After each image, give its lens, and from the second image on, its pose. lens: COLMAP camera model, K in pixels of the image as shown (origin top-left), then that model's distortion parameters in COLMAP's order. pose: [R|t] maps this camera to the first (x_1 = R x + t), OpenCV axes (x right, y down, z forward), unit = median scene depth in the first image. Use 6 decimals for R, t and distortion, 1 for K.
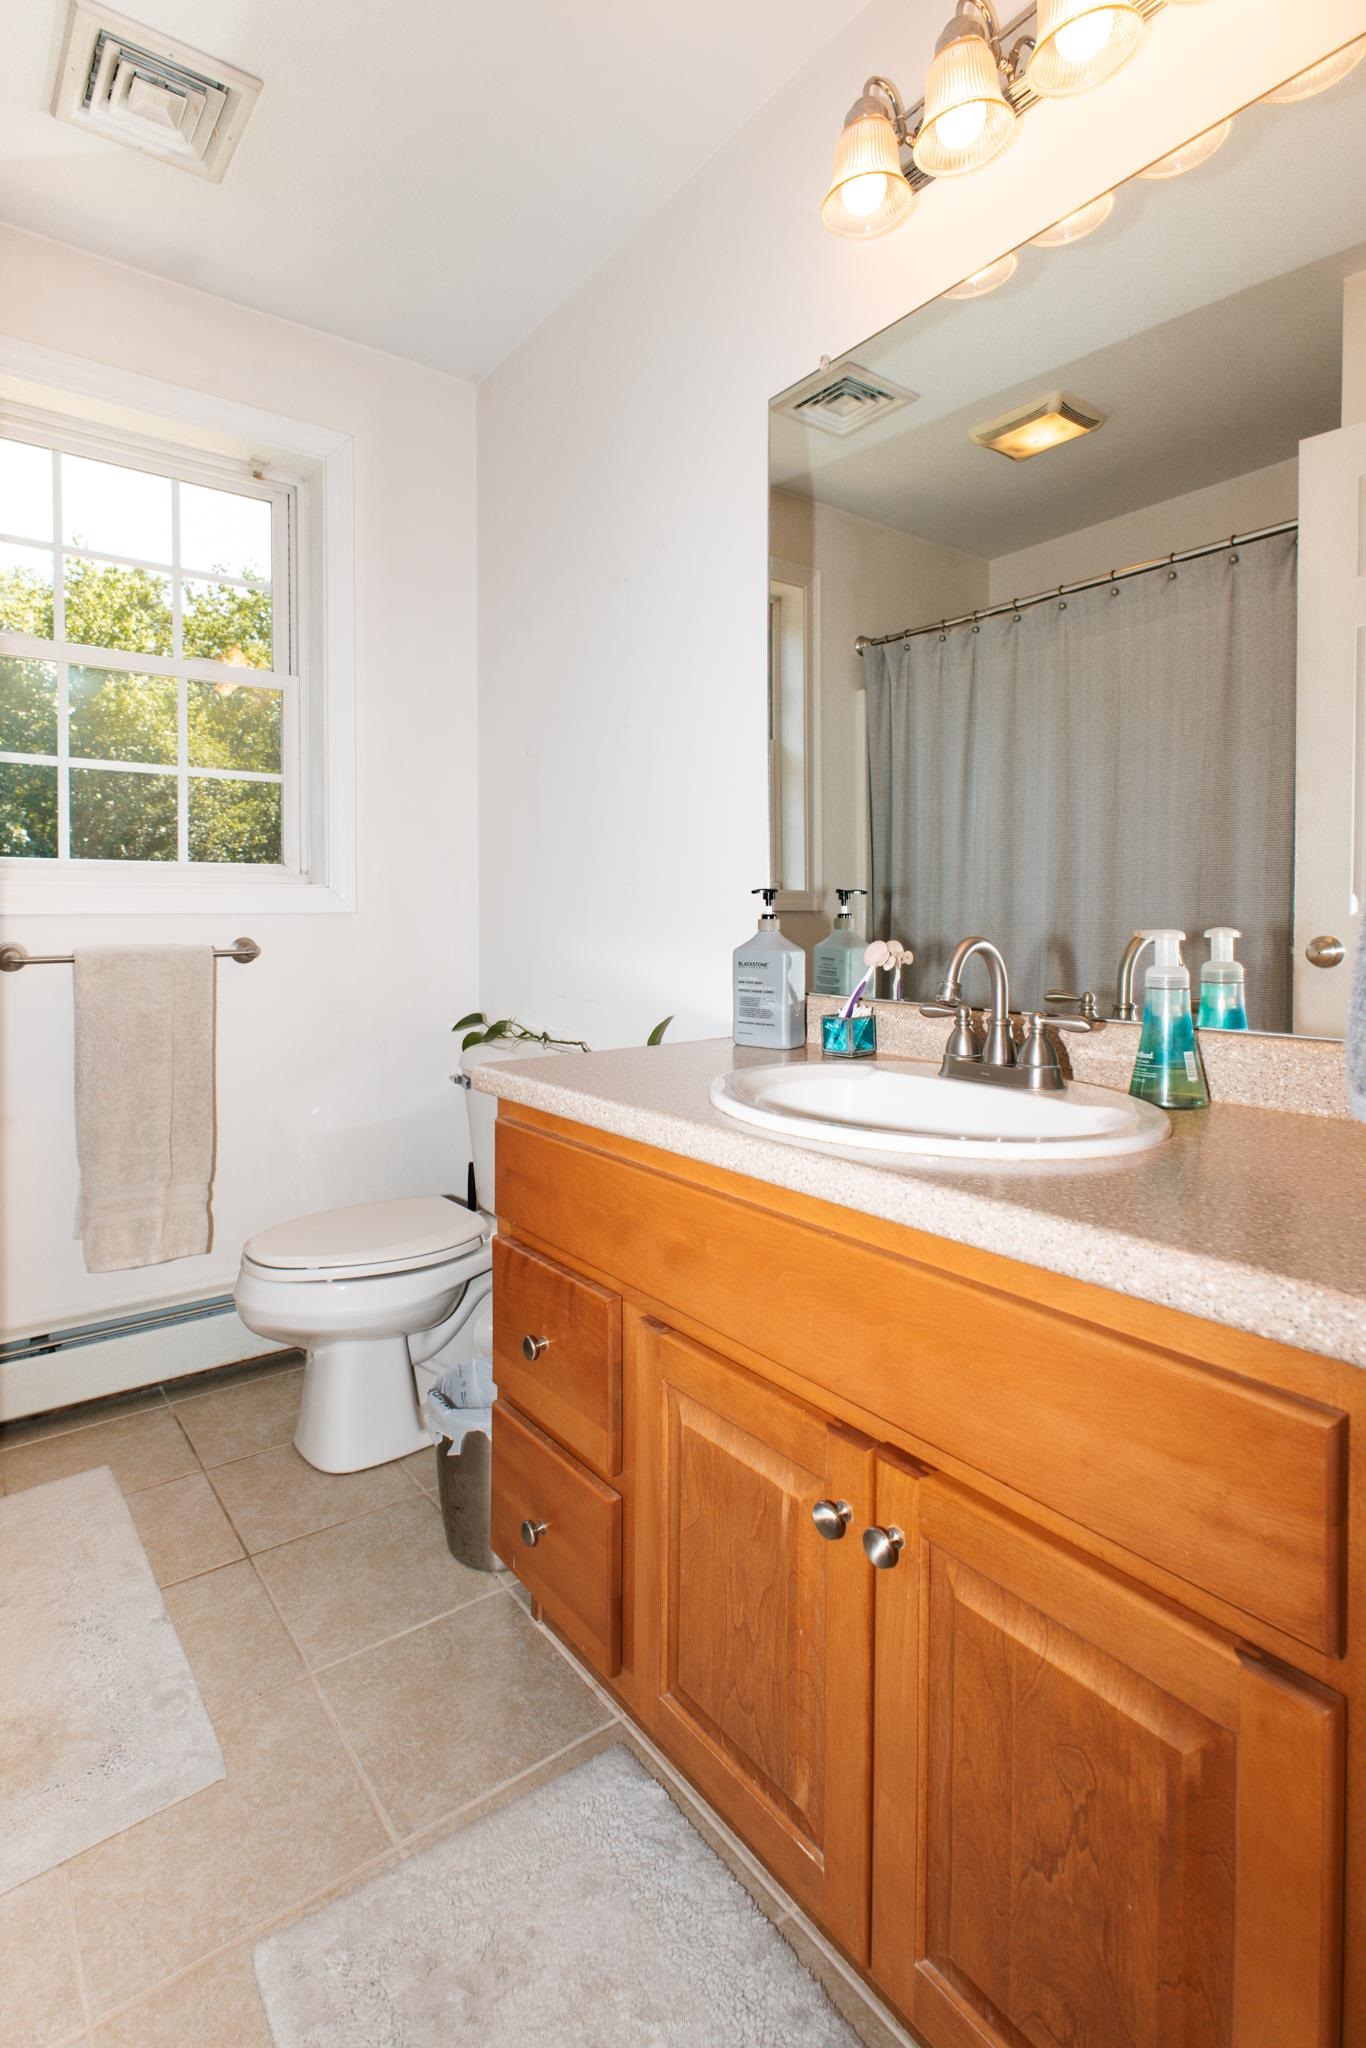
lens RADIAL K [[981.4, 0, 621.6], [0, 981.4, 903.7], [0, 0, 1]] dist [0.003281, 0.002320]
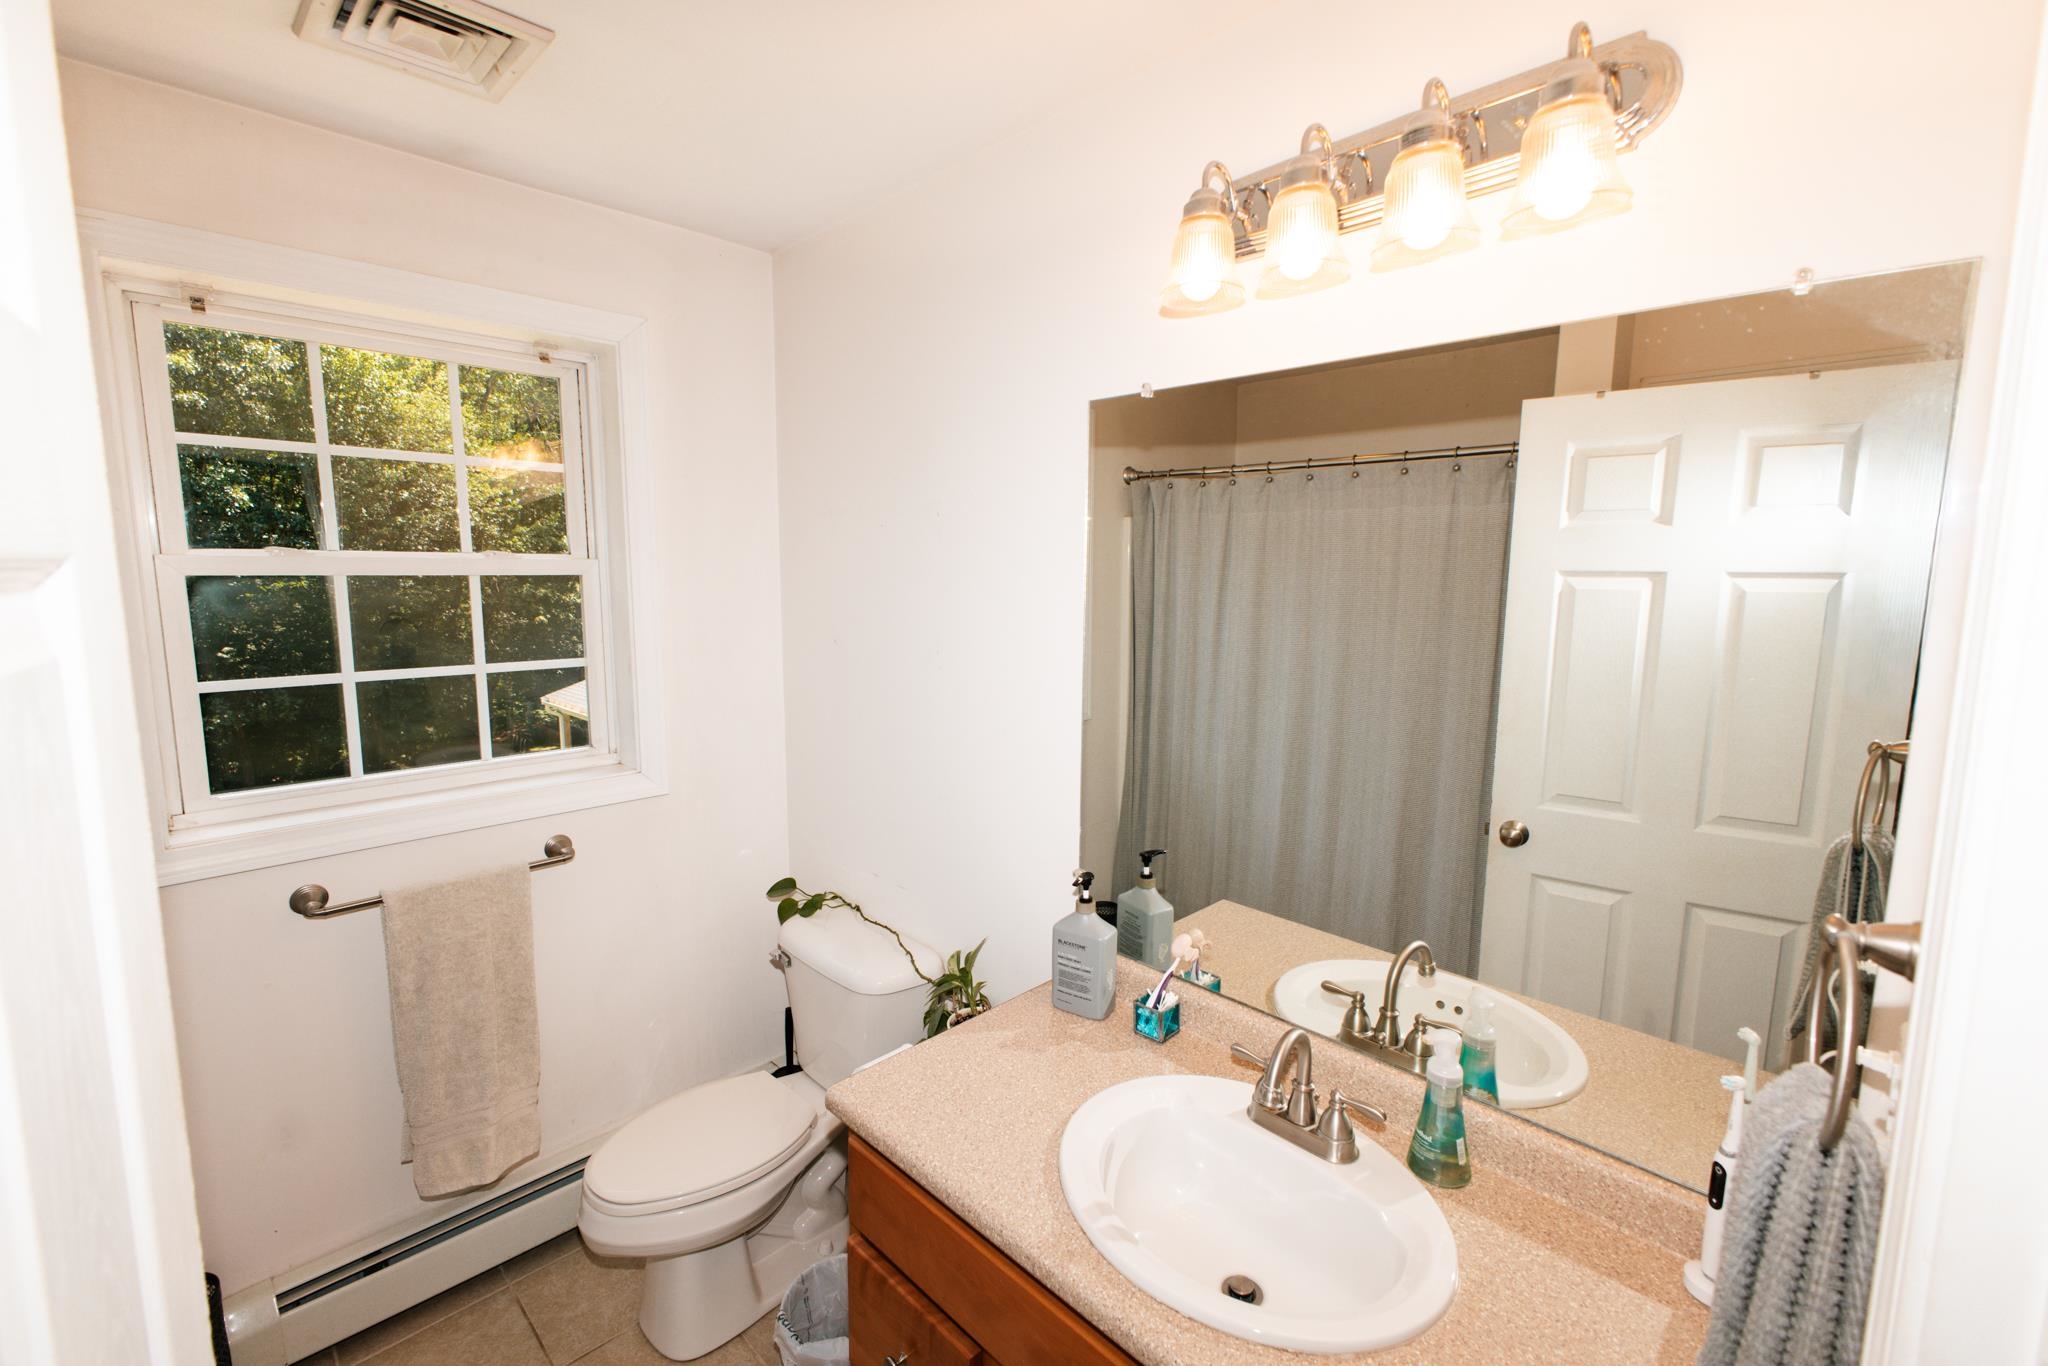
lens RADIAL K [[885.9, 0, 1025.5], [0, 885.9, 680.5], [0, 0, 1]] dist [0.010460, -0.002455]
pose [[0.986673, -0.011920, 0.162276, -0.048483], [-0.007223, 0.993121, 0.116872, -0.220255], [-0.162553, -0.116486, 0.979800, 0.032623]]
